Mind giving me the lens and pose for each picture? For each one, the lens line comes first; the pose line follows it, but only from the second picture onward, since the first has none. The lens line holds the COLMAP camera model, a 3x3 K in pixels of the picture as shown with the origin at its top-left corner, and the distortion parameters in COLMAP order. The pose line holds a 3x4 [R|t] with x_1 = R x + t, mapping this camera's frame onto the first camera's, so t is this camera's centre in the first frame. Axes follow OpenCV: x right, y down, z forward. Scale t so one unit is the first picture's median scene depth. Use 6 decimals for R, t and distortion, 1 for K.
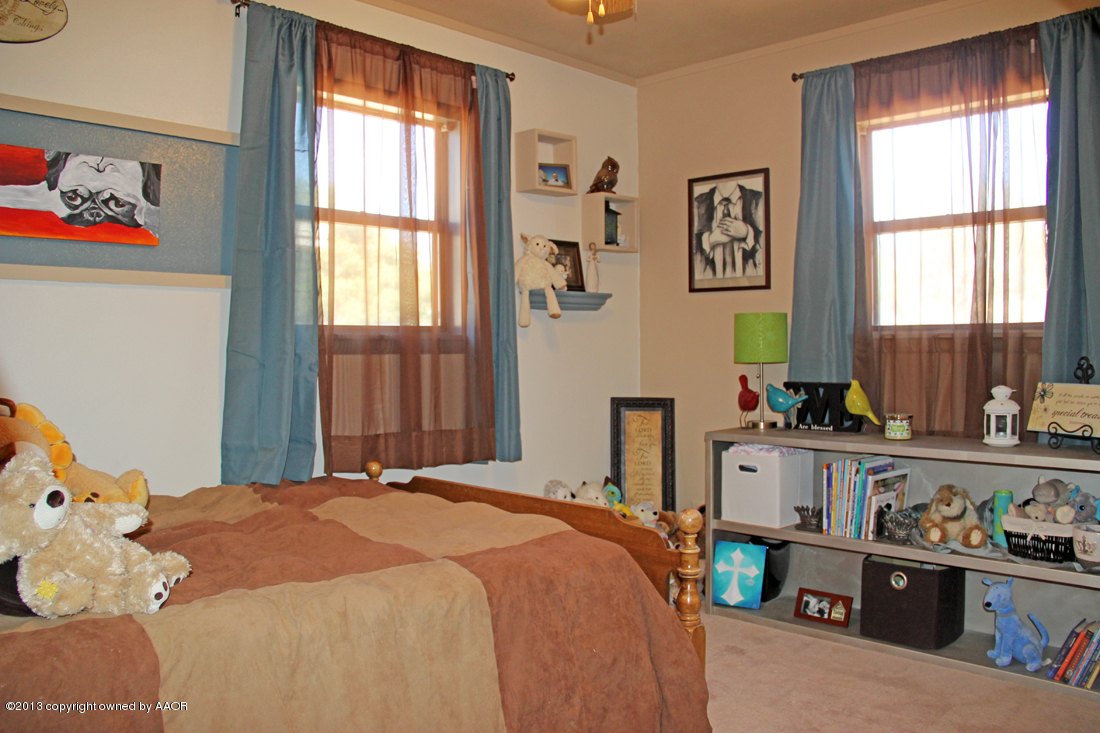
lens RADIAL K [[923.3, 0, 550.0], [0, 923.3, 366.5], [0, 0, 1]] dist [-0.171521, 0.141432]
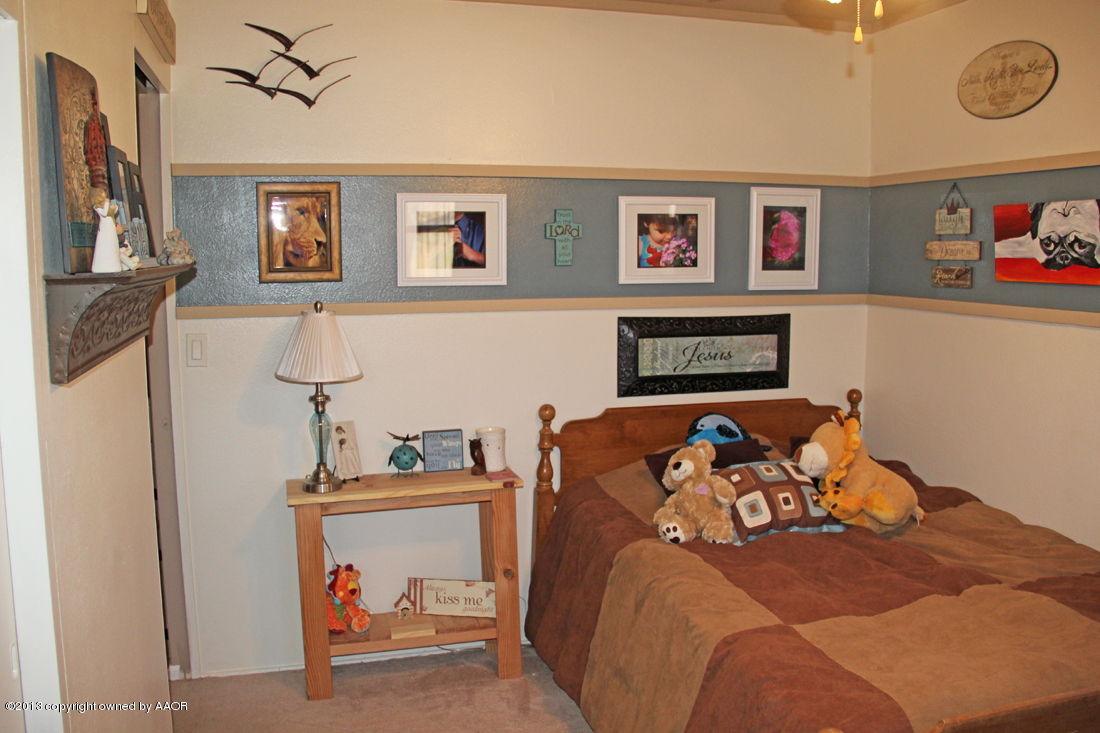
lens RADIAL K [[923.3, 0, 550.0], [0, 923.3, 366.5], [0, 0, 1]] dist [-0.171521, 0.141432]
pose [[-0.476211, 0.117068, -0.871503, 0.699858], [-0.002360, 0.990925, 0.134399, -0.184797], [0.879328, 0.066059, -0.471613, 0.978496]]
